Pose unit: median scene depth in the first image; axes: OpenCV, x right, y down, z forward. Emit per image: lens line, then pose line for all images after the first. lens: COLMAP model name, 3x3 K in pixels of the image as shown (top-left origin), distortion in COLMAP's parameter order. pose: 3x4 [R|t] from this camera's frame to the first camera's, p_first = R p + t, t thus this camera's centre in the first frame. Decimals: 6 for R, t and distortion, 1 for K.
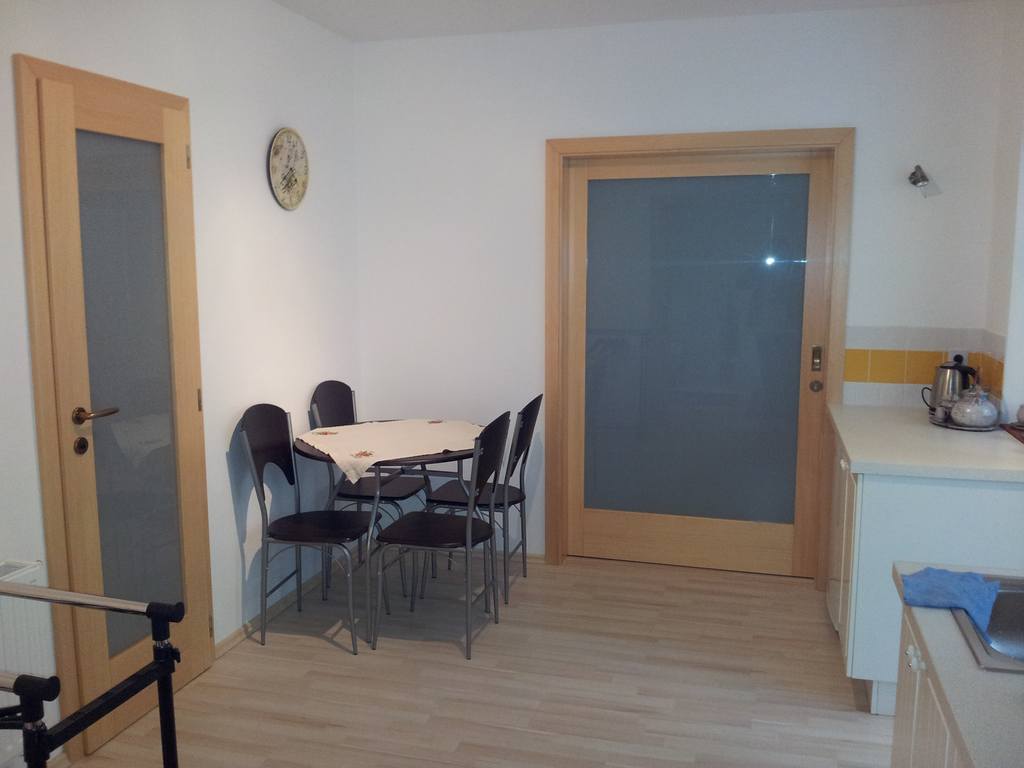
lens RADIAL K [[894.2, 0, 512.0], [0, 894.2, 384.0], [0, 0, 1]] dist [0.003210, -0.115928]
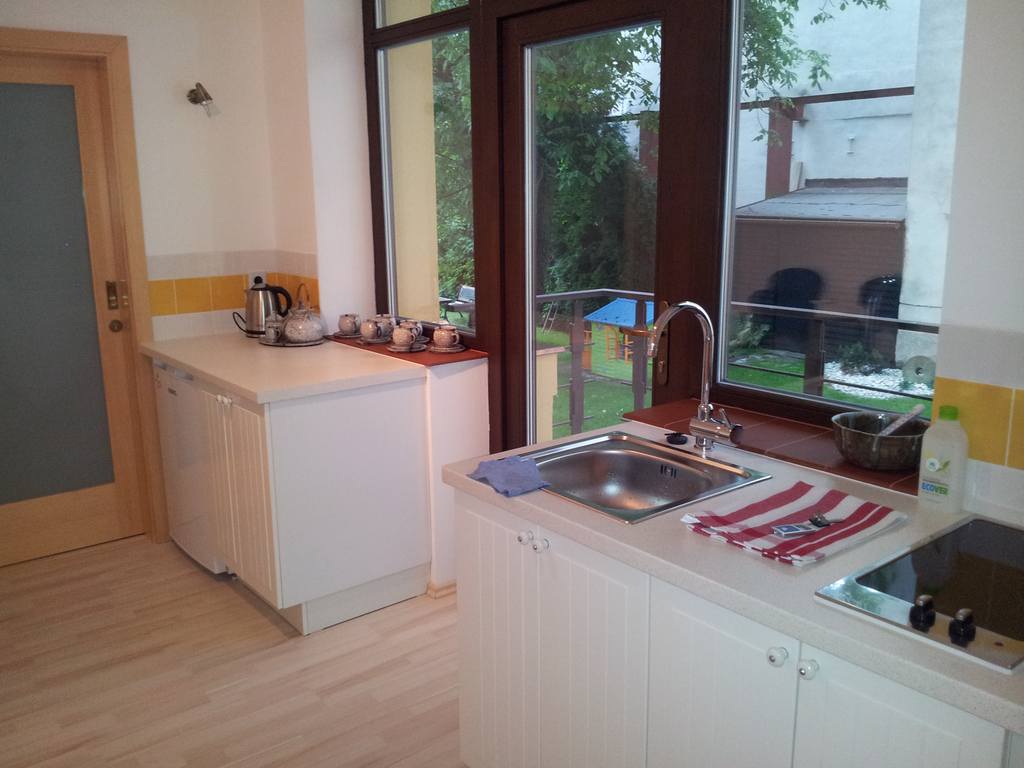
lens RADIAL K [[894.2, 0, 512.0], [0, 894.2, 384.0], [0, 0, 1]] dist [0.003210, -0.115928]
pose [[0.562724, -0.180960, 0.806595, -0.184313], [0.119970, 0.983293, 0.136905, -0.016663], [-0.817893, 0.019727, 0.575032, 0.172813]]
